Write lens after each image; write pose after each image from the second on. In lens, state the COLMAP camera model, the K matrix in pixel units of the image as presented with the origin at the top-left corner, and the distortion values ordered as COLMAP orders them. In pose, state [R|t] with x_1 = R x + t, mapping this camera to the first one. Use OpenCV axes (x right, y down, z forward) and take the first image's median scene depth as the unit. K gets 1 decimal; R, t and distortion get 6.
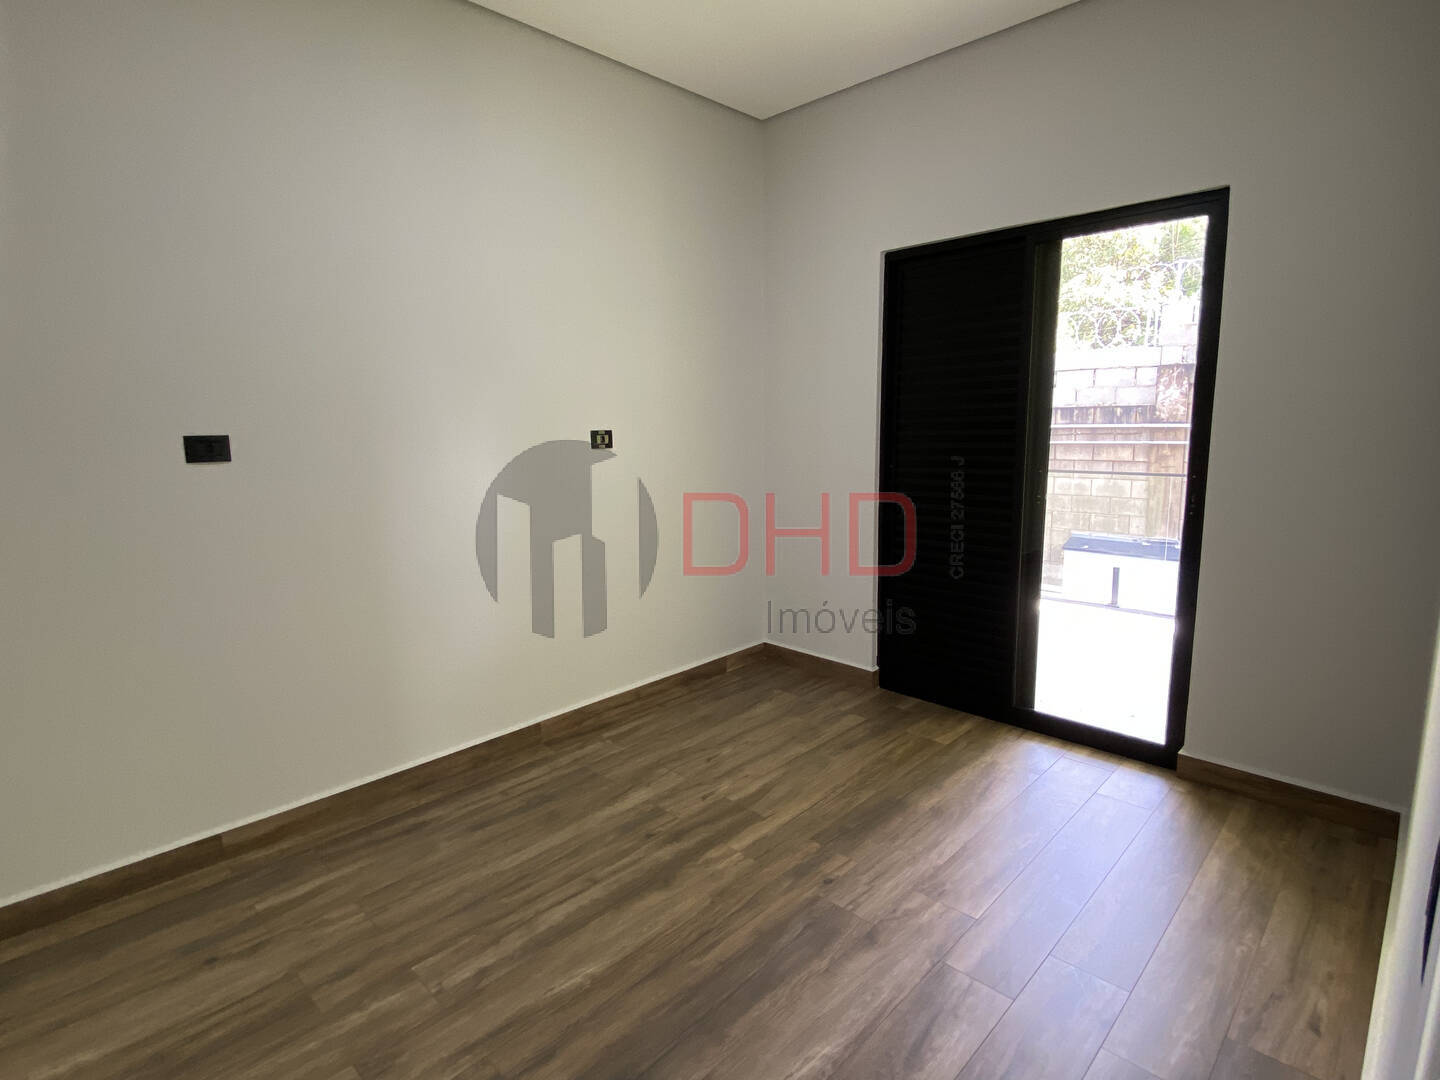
lens RADIAL K [[742.5, 0, 720.0], [0, 742.5, 540.0], [0, 0, 1]] dist [0.036089, -0.044937]
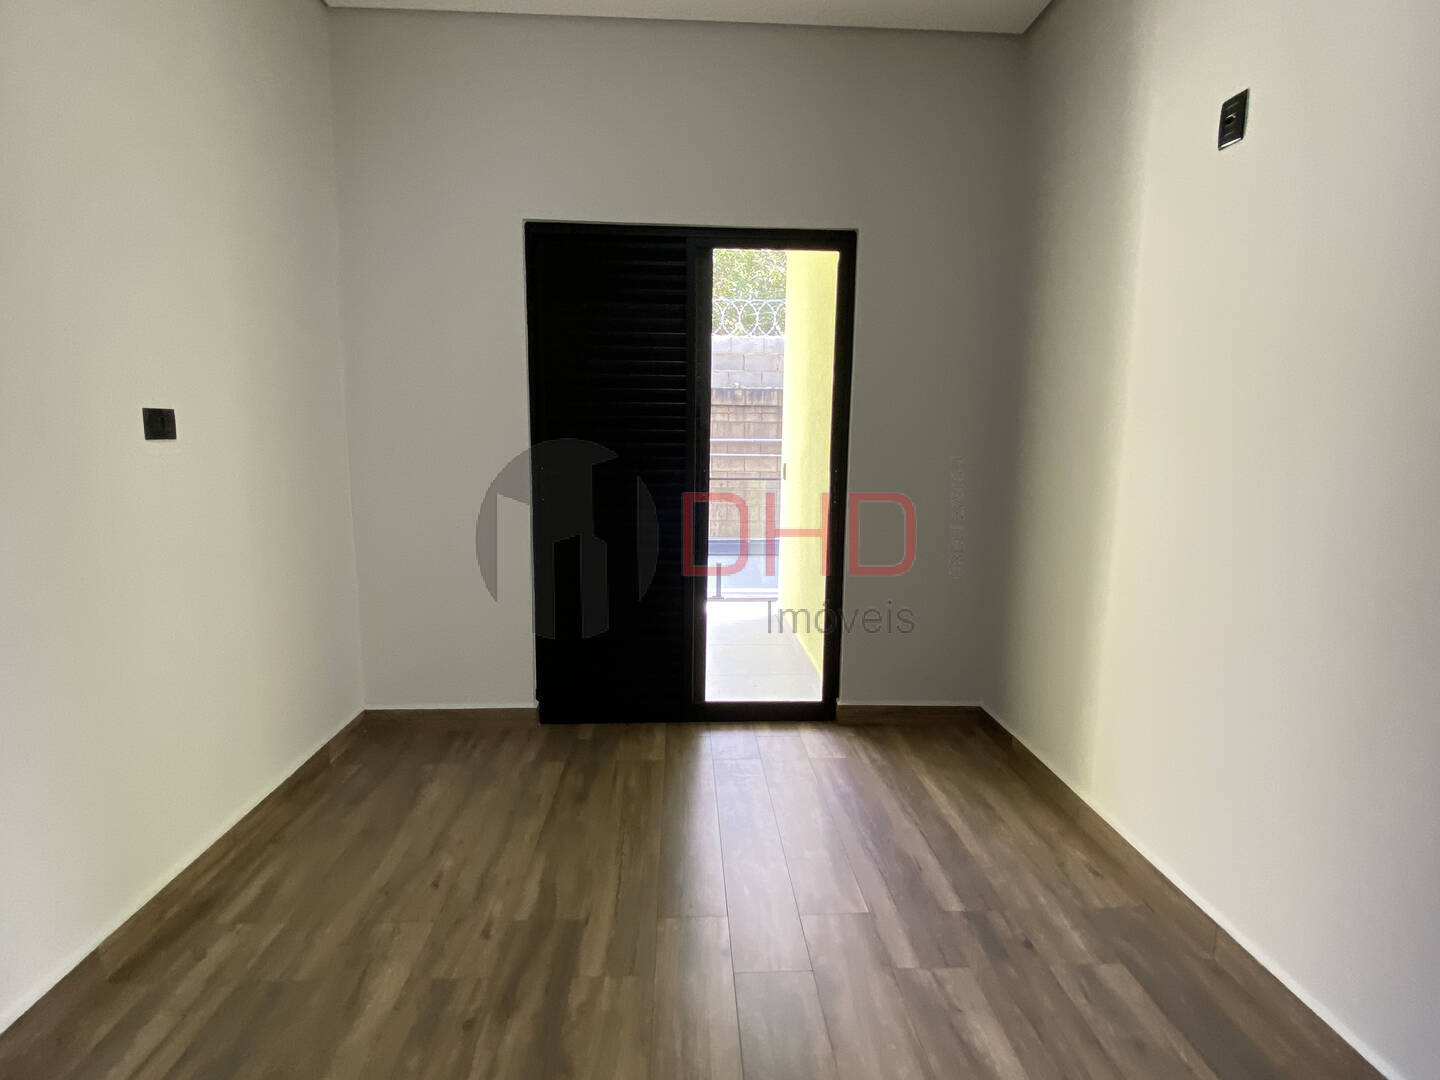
lens RADIAL K [[742.5, 0, 720.0], [0, 742.5, 540.0], [0, 0, 1]] dist [0.036089, -0.044937]
pose [[0.674213, -0.089774, 0.733060, -0.326674], [0.100820, 0.994480, 0.029062, -0.025420], [-0.731623, 0.054313, 0.679543, 0.297550]]
